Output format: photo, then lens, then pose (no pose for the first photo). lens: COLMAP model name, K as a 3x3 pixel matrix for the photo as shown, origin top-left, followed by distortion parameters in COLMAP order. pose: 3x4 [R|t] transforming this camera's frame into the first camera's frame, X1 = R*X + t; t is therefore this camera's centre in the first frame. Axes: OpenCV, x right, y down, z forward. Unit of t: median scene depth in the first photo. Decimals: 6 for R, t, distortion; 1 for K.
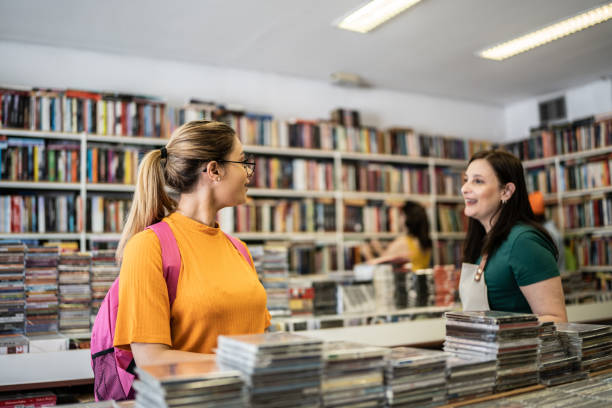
lens RADIAL K [[620.7, 0, 304.6], [0, 620.7, 202.2], [0, 0, 1]] dist [-0.098542, 0.000000]
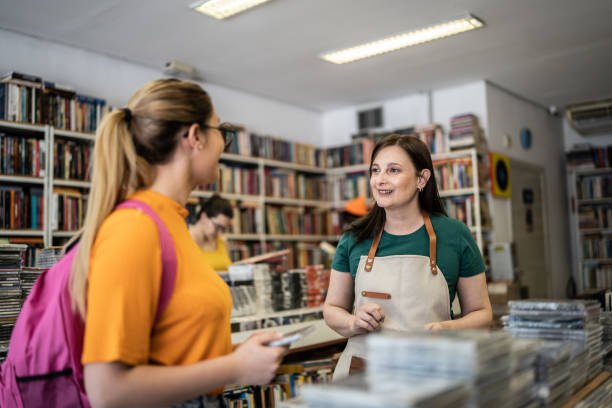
lens RADIAL K [[620.7, 0, 303.9], [0, 620.7, 199.5], [0, 0, 1]] dist [-0.098542, 0.000000]
pose [[0.929067, 0.031661, 0.368554, -0.121831], [-0.025684, 0.999447, -0.021113, 0.016830], [-0.369019, 0.010149, 0.929366, 0.080575]]
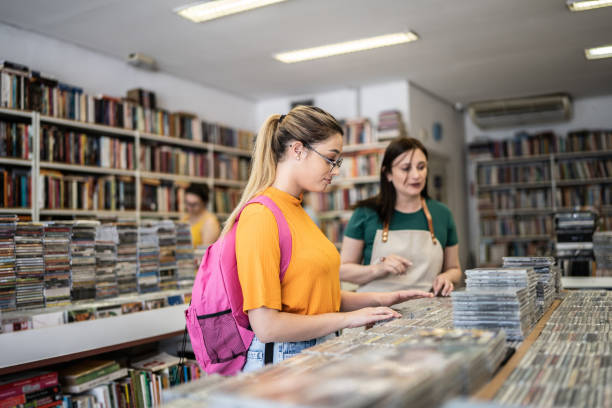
lens RADIAL K [[620.7, 0, 305.4], [0, 620.7, 200.6], [0, 0, 1]] dist [-0.098542, 0.000000]
pose [[0.844615, 0.028194, 0.534632, -0.300172], [-0.038930, 0.999203, 0.008809, 0.014523], [-0.533957, -0.028254, 0.845039, 0.000133]]
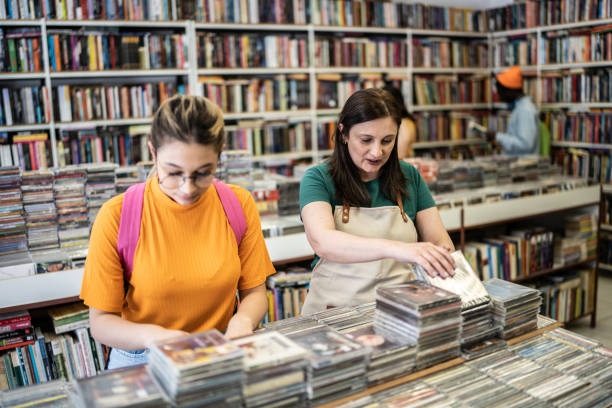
lens RADIAL K [[620.7, 0, 302.1], [0, 620.7, 203.8], [0, 0, 1]] dist [-0.098542, 0.000000]
pose [[0.999827, -0.012623, 0.013643, 0.027675], [0.008714, 0.966685, 0.255819, -0.069769], [-0.016418, -0.255656, 0.966628, 0.006384]]
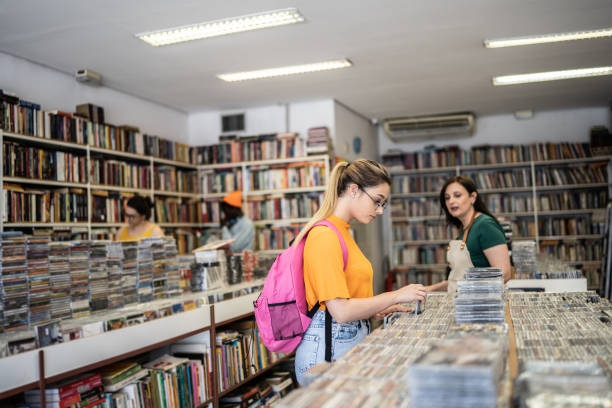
lens RADIAL K [[620.7, 0, 301.8], [0, 620.7, 202.5], [0, 0, 1]] dist [-0.098542, 0.000000]
pose [[0.744909, 0.027299, 0.666608, -0.444064], [-0.040677, 0.999162, 0.004538, -0.004807], [-0.665925, -0.030496, 0.745395, -0.027684]]
